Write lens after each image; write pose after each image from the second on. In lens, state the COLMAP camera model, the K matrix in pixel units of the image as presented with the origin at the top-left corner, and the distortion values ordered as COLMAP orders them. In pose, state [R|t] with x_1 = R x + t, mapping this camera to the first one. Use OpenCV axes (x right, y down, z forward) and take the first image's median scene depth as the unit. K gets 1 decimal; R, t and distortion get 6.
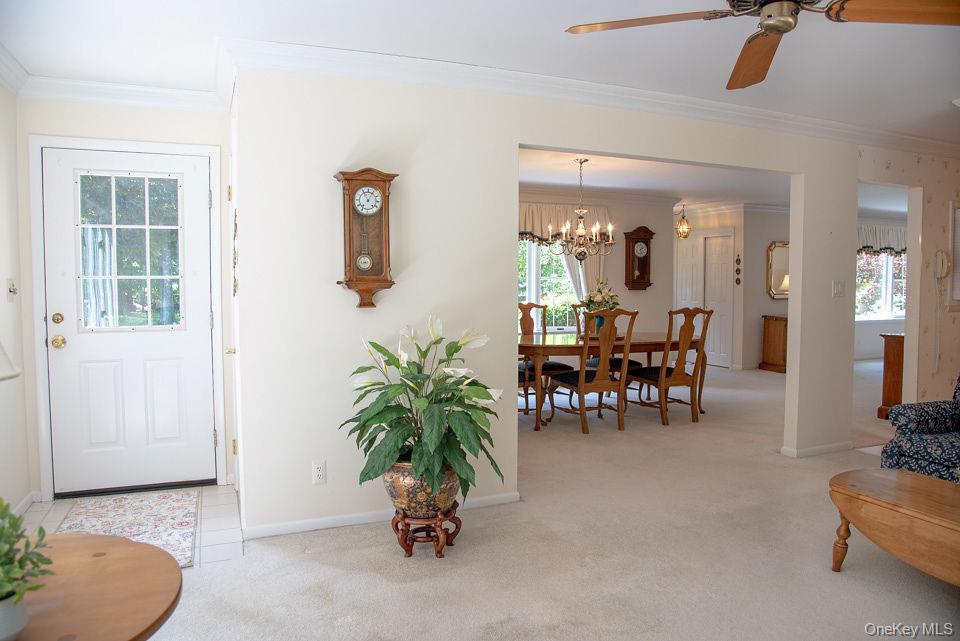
lens RADIAL K [[658.9, 0, 511.2], [0, 658.9, 318.3], [0, 0, 1]] dist [-0.047413, 0.000532]
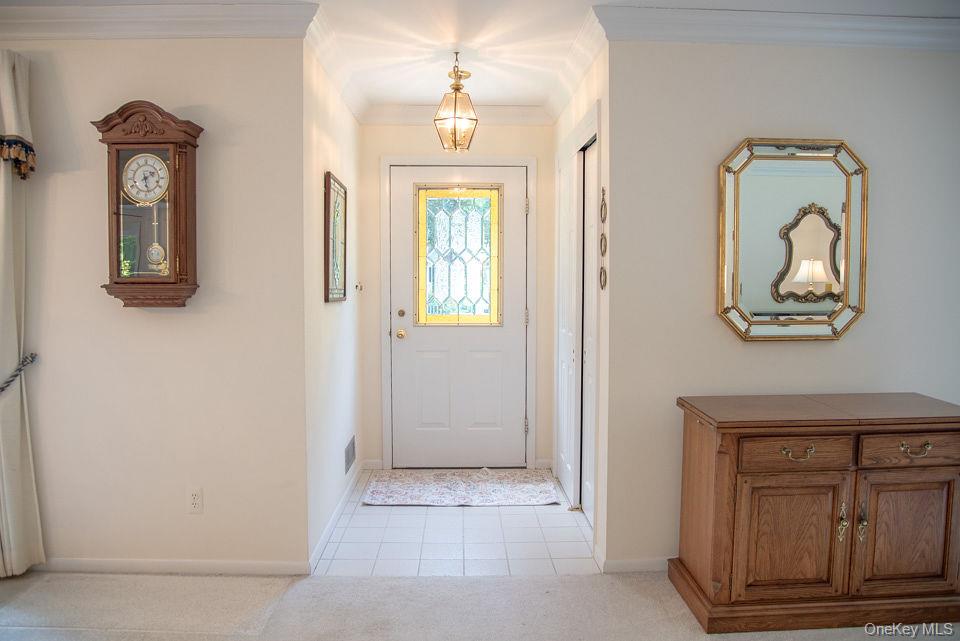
lens RADIAL K [[665.9, 0, 482.2], [0, 665.9, 319.4], [0, 0, 1]] dist [-0.119467, 0.070678]
pose [[0.916423, 0.026048, -0.399362, 0.669990], [-0.023482, 0.999660, 0.011317, -0.064063], [0.399521, -0.000993, 0.916723, 1.125874]]
